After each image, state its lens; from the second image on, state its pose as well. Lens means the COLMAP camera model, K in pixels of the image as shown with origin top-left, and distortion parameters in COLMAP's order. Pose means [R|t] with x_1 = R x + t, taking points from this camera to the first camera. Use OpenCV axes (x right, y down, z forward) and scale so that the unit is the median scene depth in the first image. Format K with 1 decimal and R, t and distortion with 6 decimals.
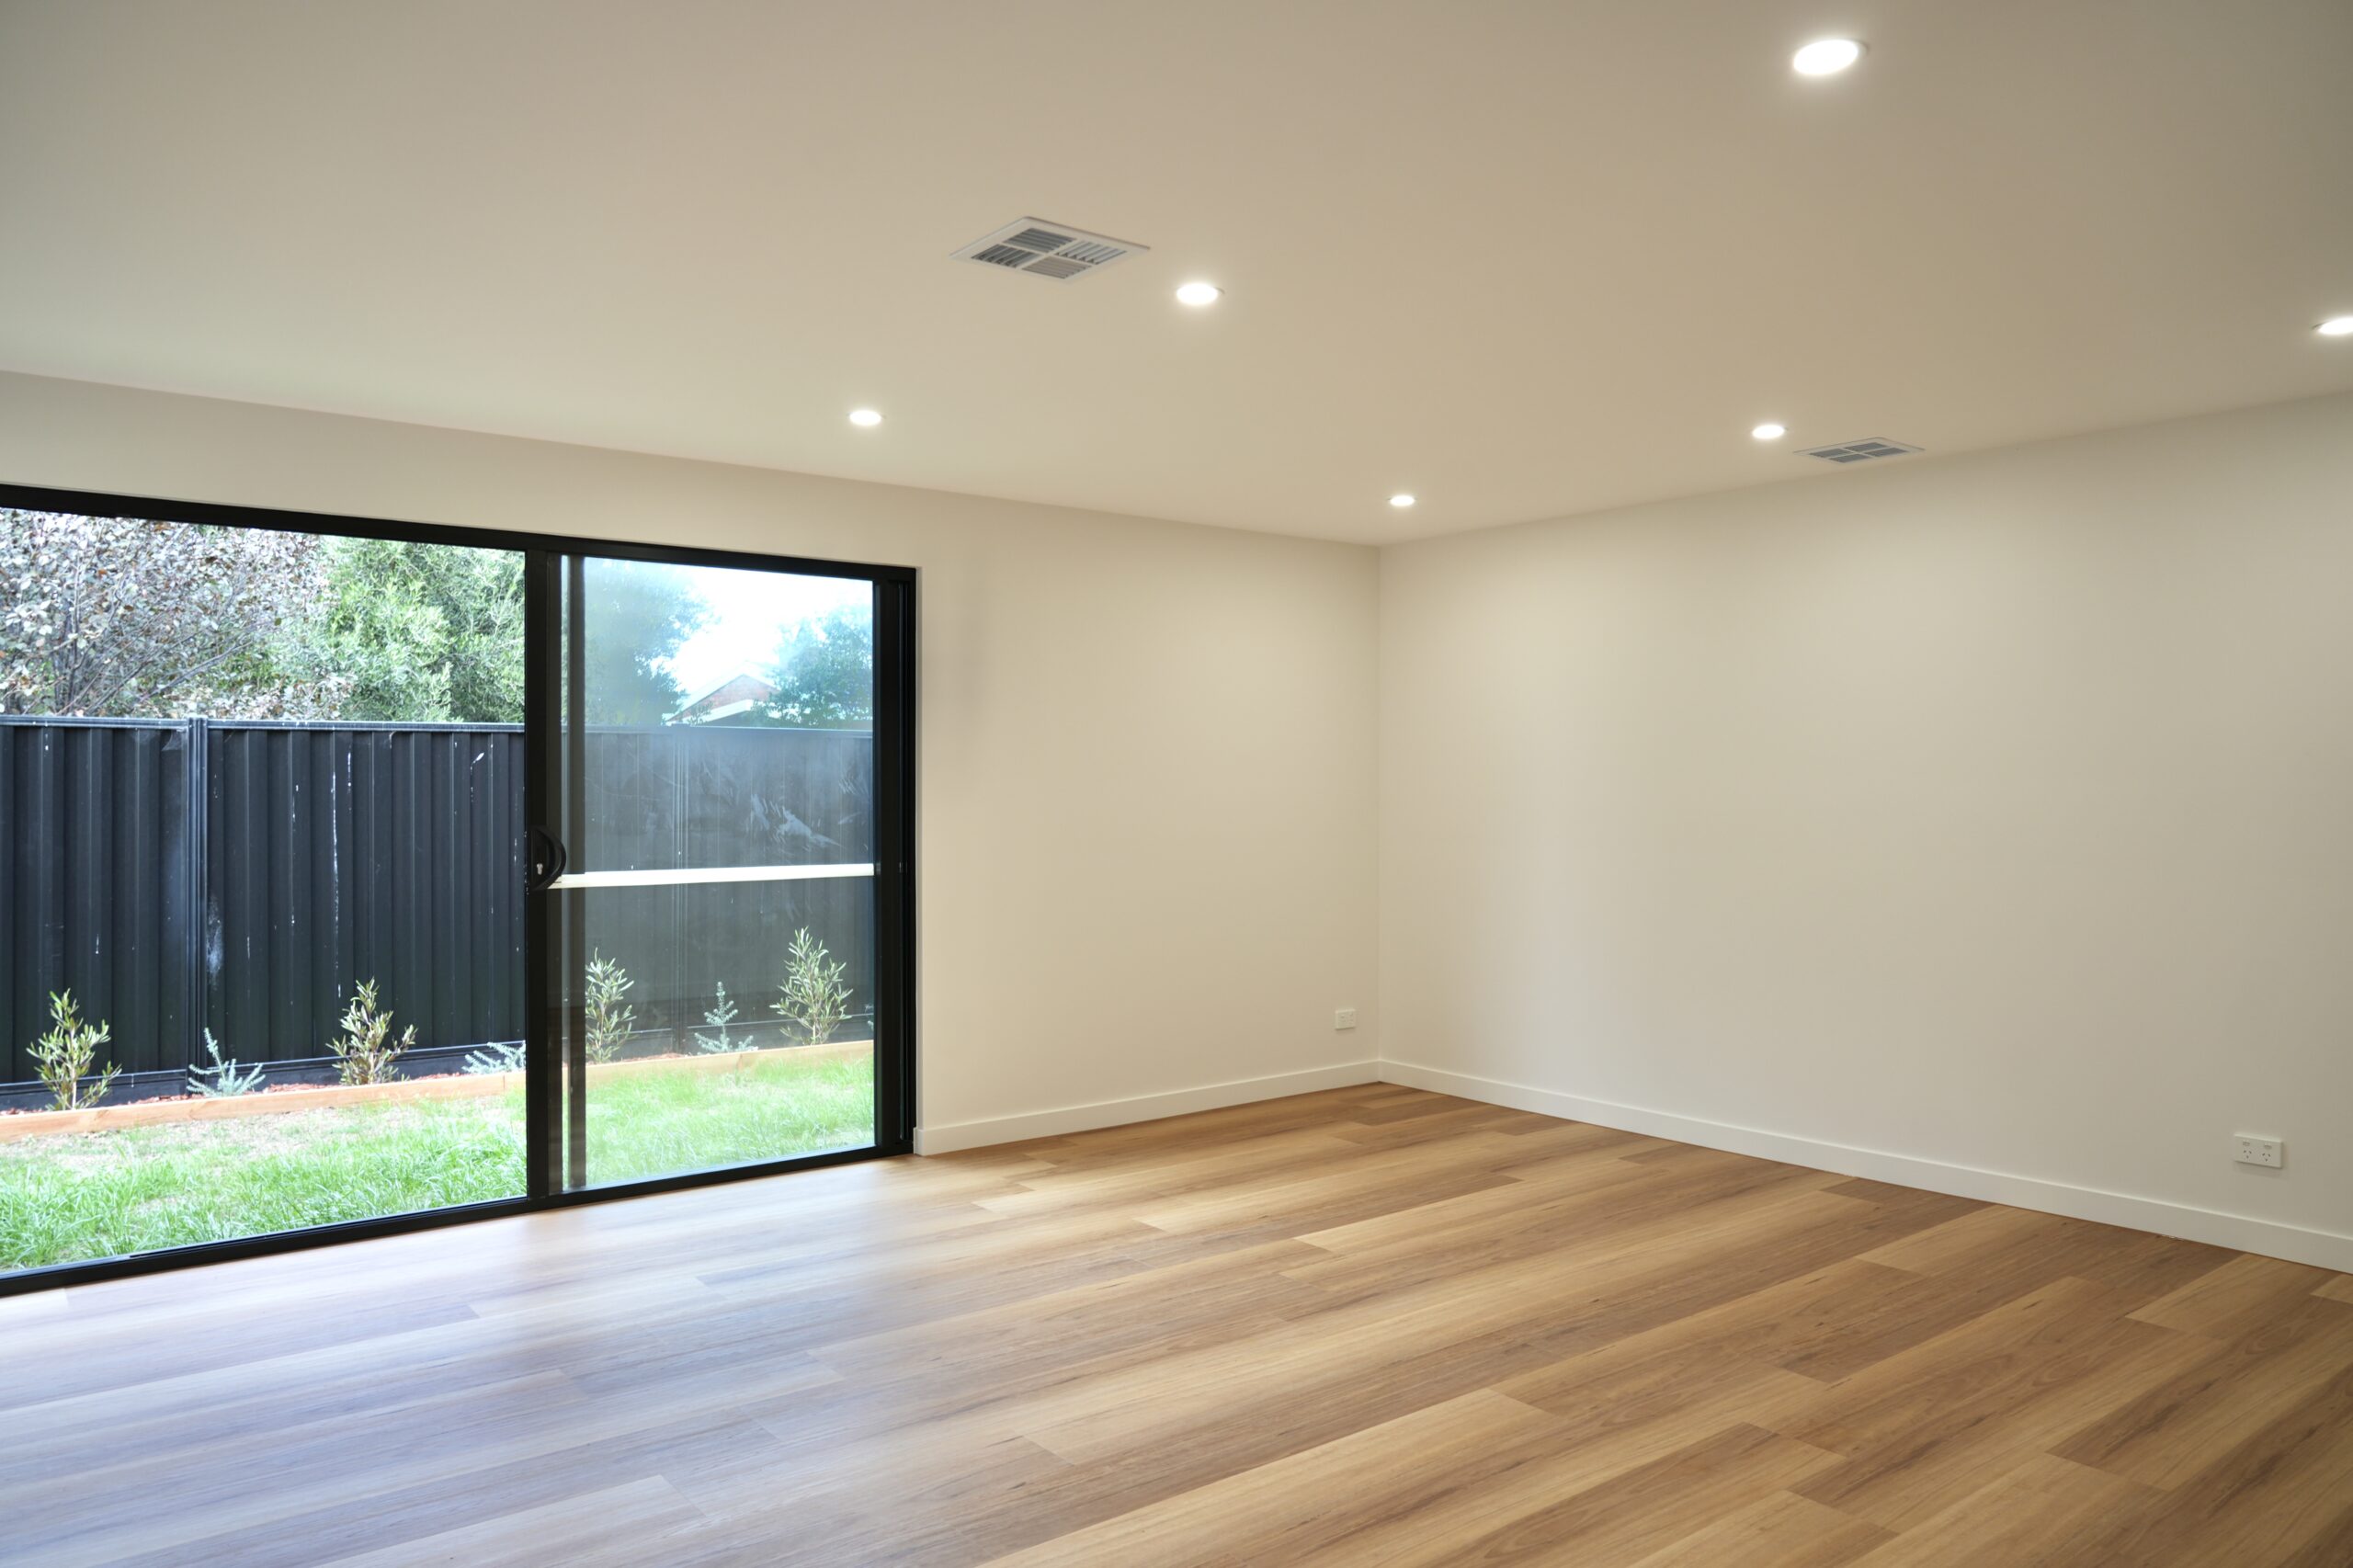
lens RADIAL K [[1595.8, 0, 1176.5], [0, 1595.8, 784.0], [0, 0, 1]] dist [-0.010963, 0.001648]
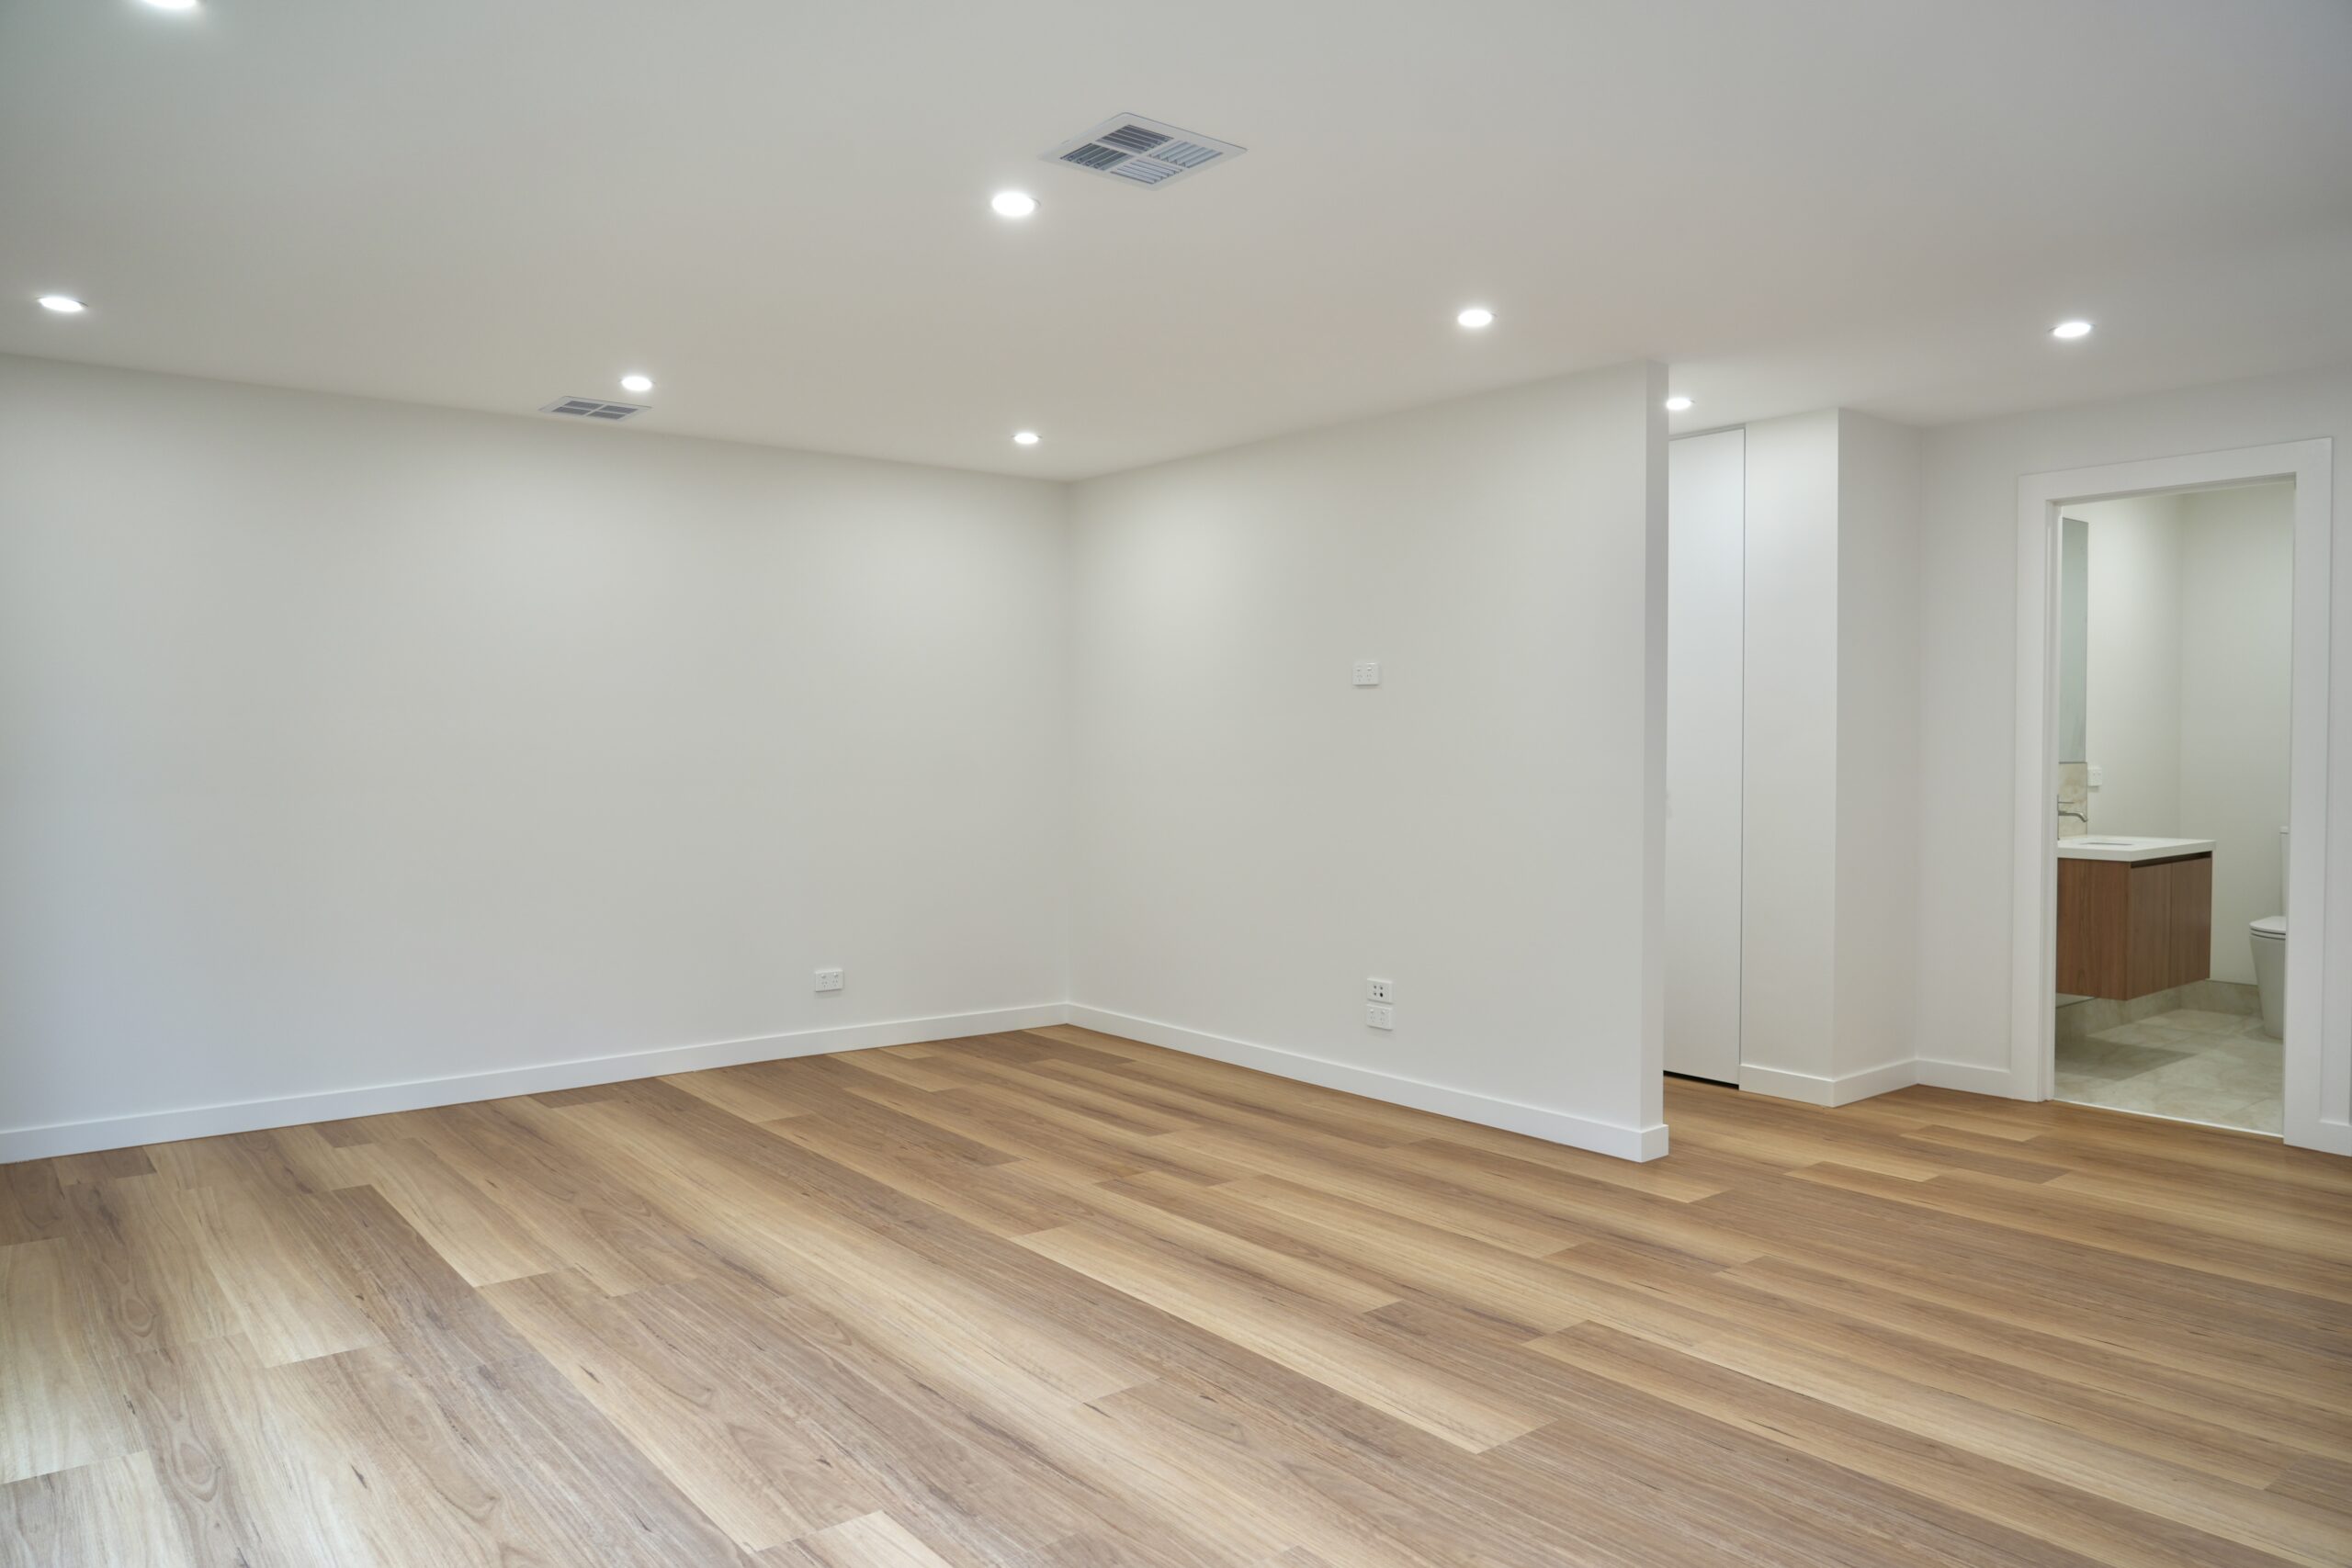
lens RADIAL K [[1595.0, 0, 1176.0], [0, 1595.0, 784.0], [0, 0, 1]] dist [-0.010963, 0.001648]
pose [[-0.003198, -0.027472, 0.999617, -0.862875], [-0.003867, 0.999615, 0.027460, 0.015554], [-0.999987, -0.003778, -0.003303, 0.798692]]
